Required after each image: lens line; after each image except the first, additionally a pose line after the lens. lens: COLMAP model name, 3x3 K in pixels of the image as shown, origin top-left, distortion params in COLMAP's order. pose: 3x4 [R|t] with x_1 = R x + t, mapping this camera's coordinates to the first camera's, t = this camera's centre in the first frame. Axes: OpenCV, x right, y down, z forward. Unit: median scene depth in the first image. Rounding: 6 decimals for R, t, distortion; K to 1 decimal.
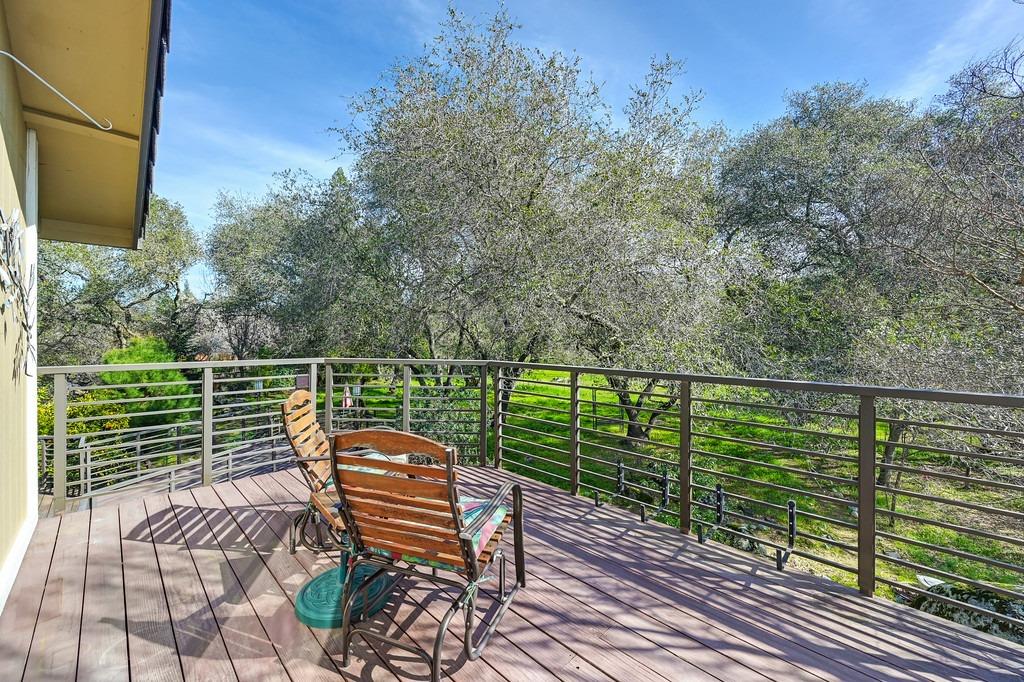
lens RADIAL K [[407.4, 0, 511.2], [0, 407.4, 341.7], [0, 0, 1]] dist [0.001881, 0.000086]
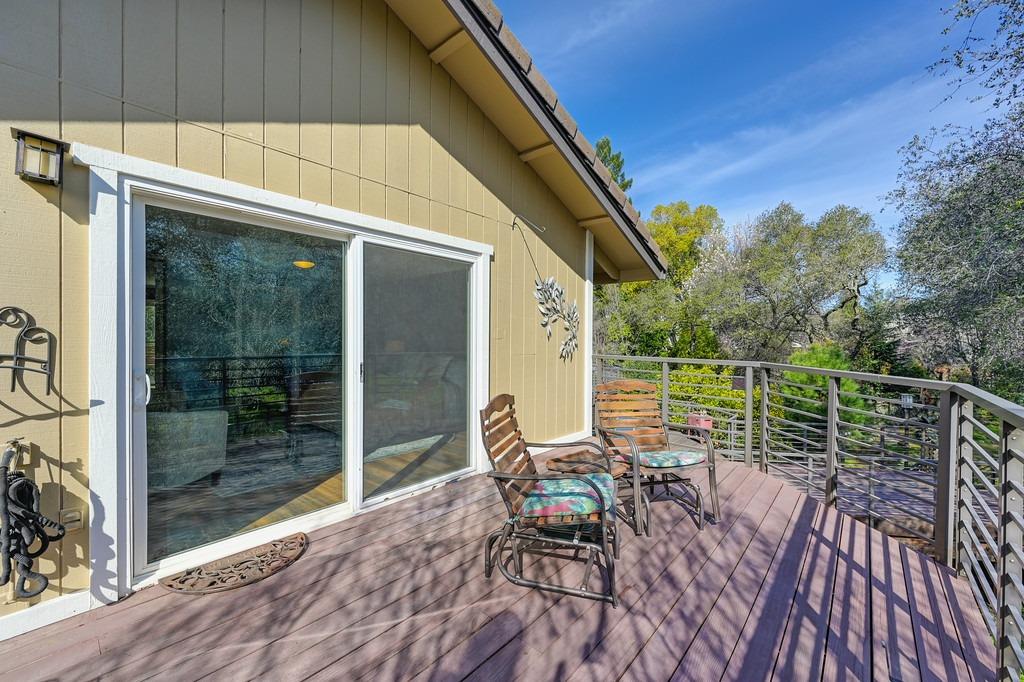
lens RADIAL K [[407.4, 0, 511.3], [0, 407.4, 338.0], [0, 0, 1]] dist [0.001881, 0.000086]
pose [[0.071958, -0.001878, -0.997406, 0.535339], [-0.024951, 0.999682, -0.003682, 0.000877], [0.997096, 0.025151, 0.071888, 0.384189]]
